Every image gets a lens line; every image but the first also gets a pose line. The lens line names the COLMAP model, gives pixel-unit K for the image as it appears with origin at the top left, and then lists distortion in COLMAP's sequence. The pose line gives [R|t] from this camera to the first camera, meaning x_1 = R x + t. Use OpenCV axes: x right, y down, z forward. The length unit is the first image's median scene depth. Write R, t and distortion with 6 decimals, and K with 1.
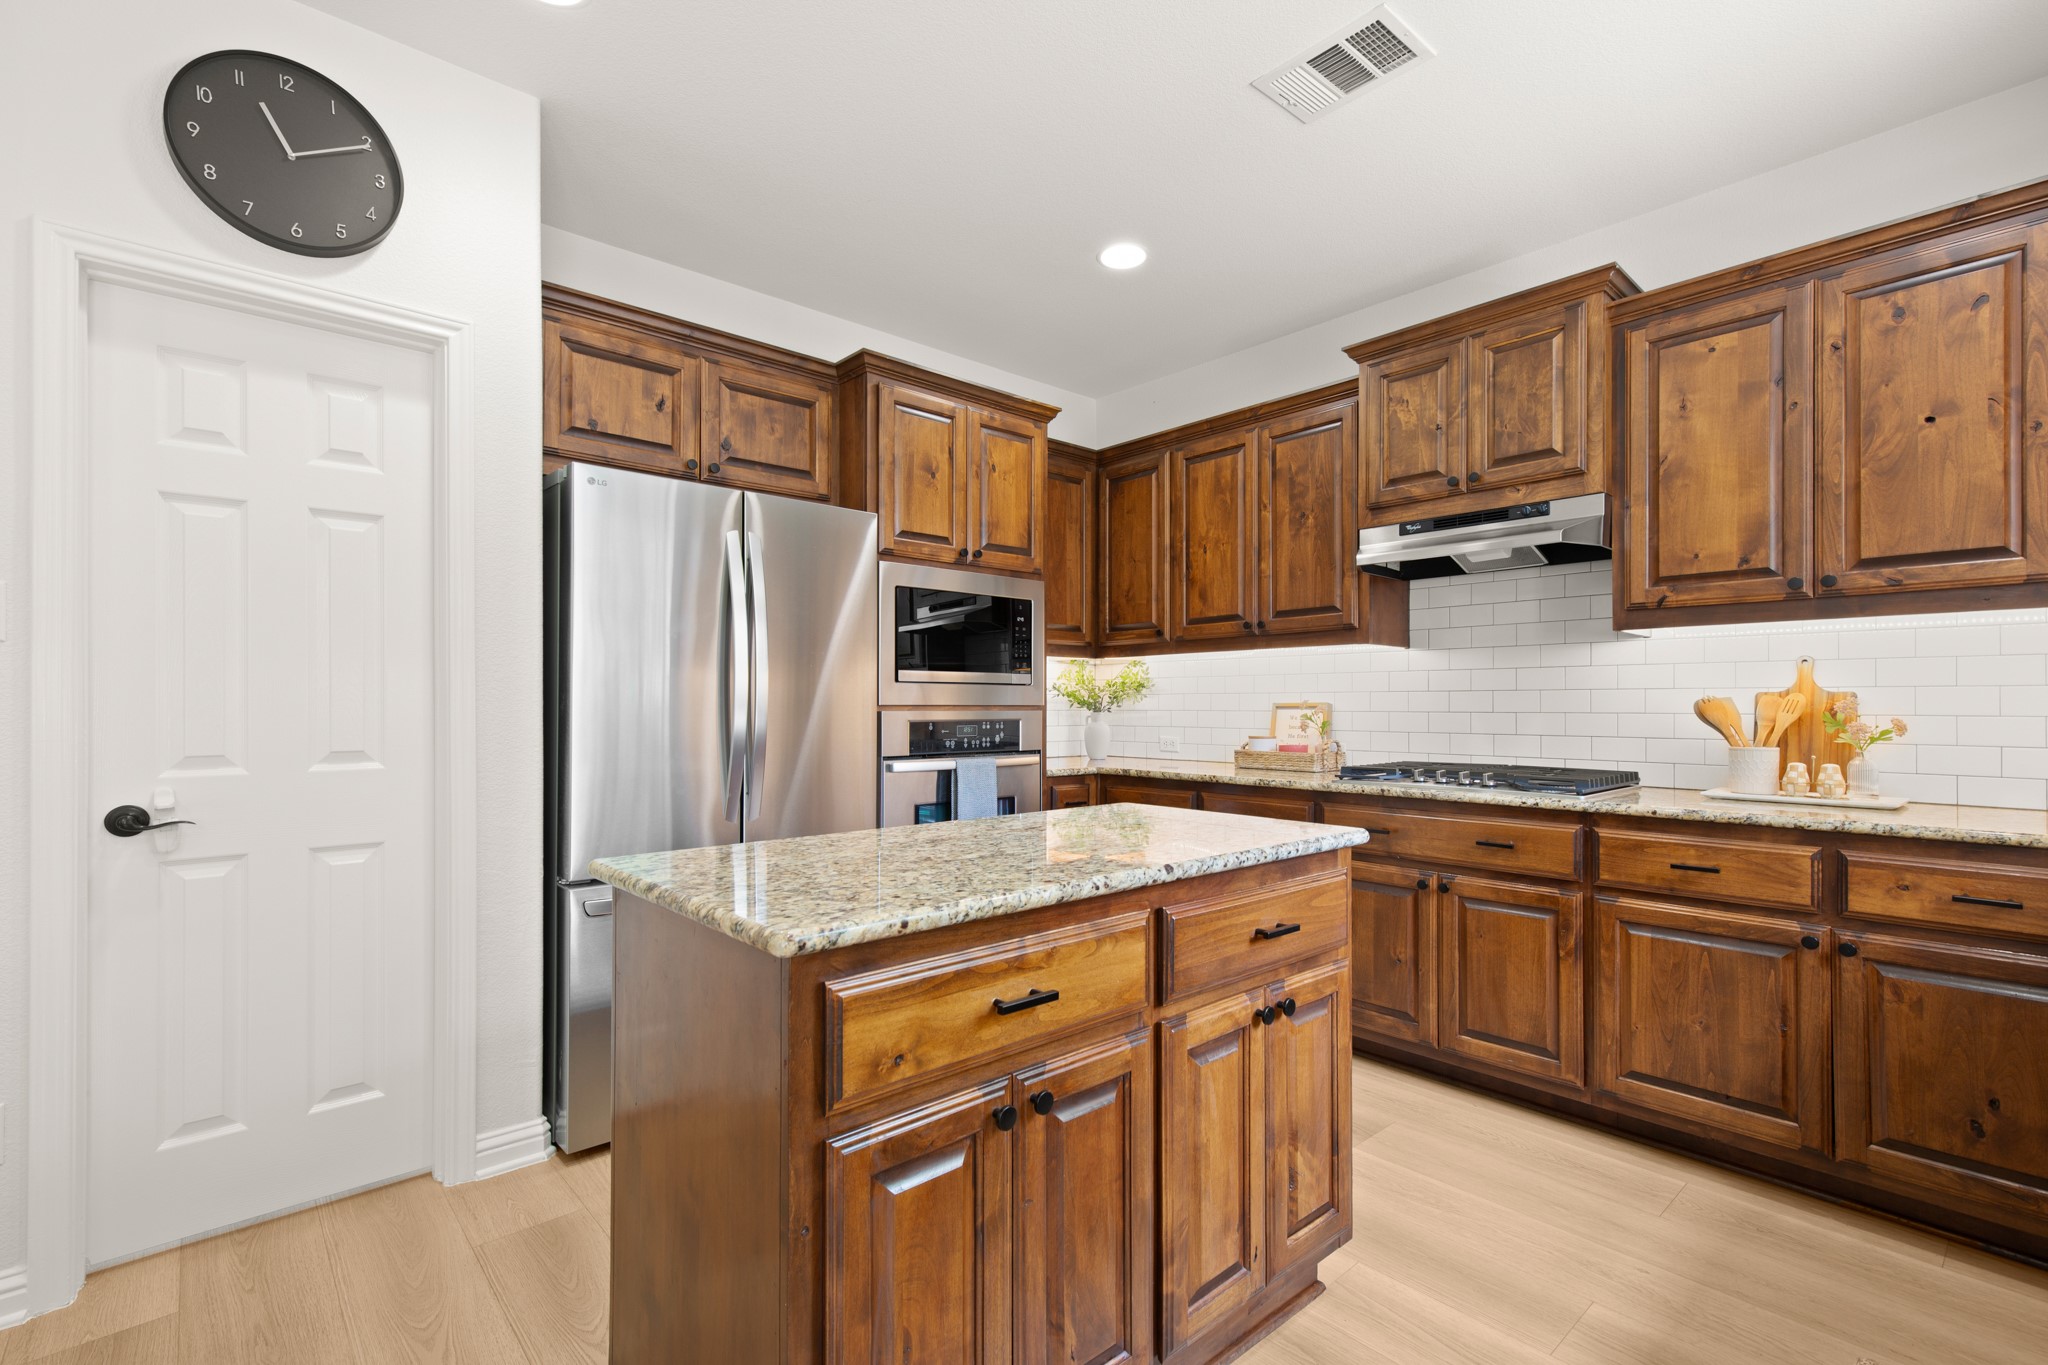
lens RADIAL K [[911.9, 0, 1023.2], [0, 911.9, 703.4], [0, 0, 1]] dist [0.002567, 0.000240]
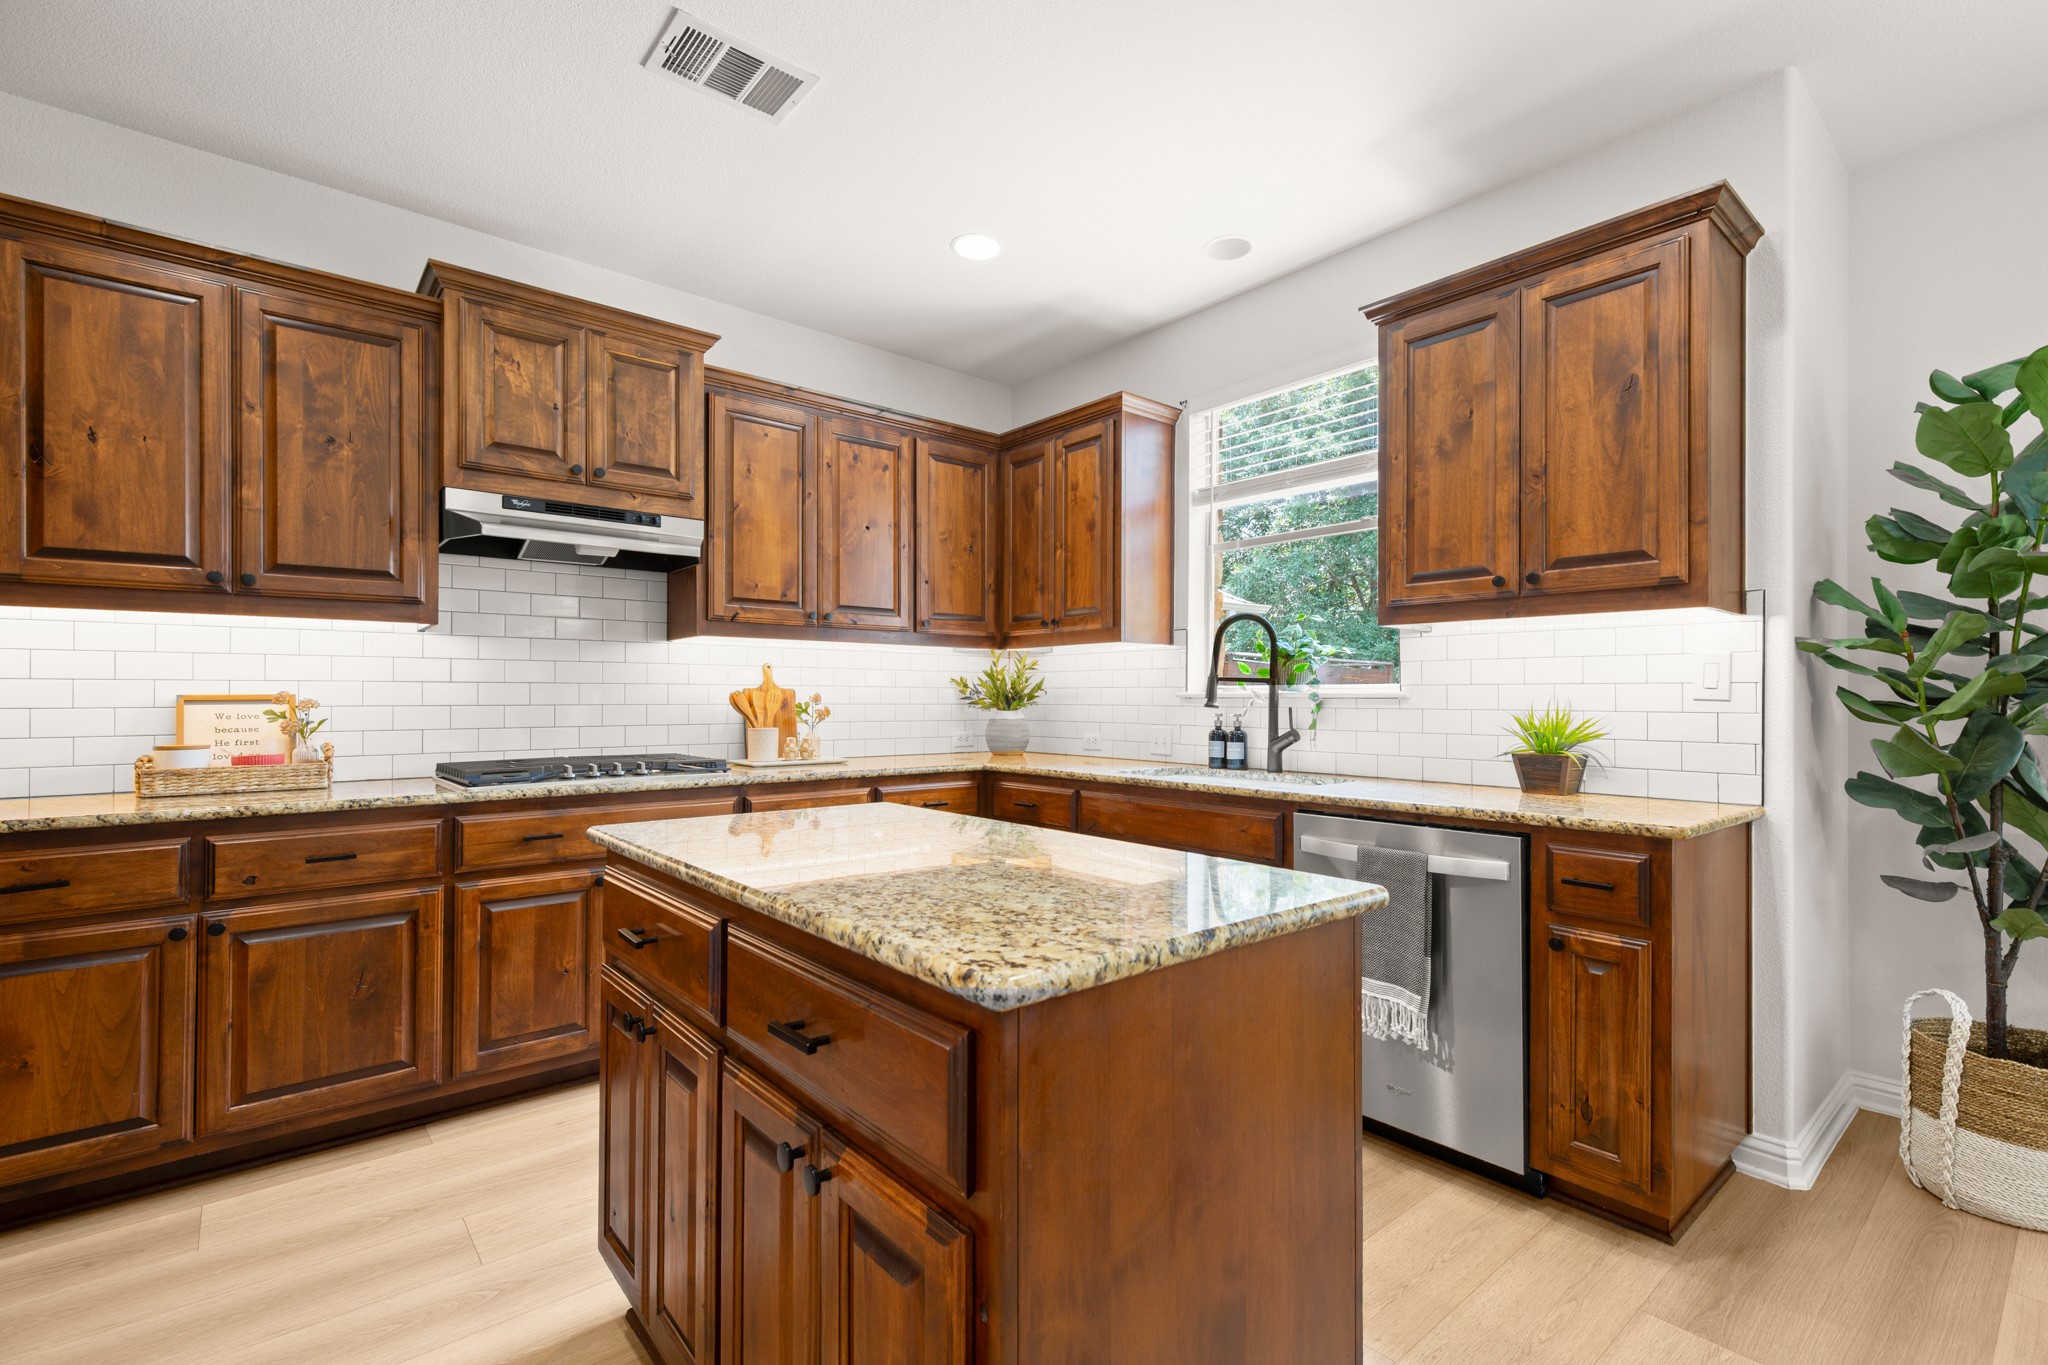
lens RADIAL K [[901.5, 0, 959.9], [0, 901.5, 693.2], [0, 0, 1]] dist [0.000015, -0.000002]
pose [[0.058660, 0.005528, 0.998263, -0.470671], [-0.003390, 0.999980, -0.005339, 0.001252], [-0.998272, -0.003071, 0.058677, 0.530677]]
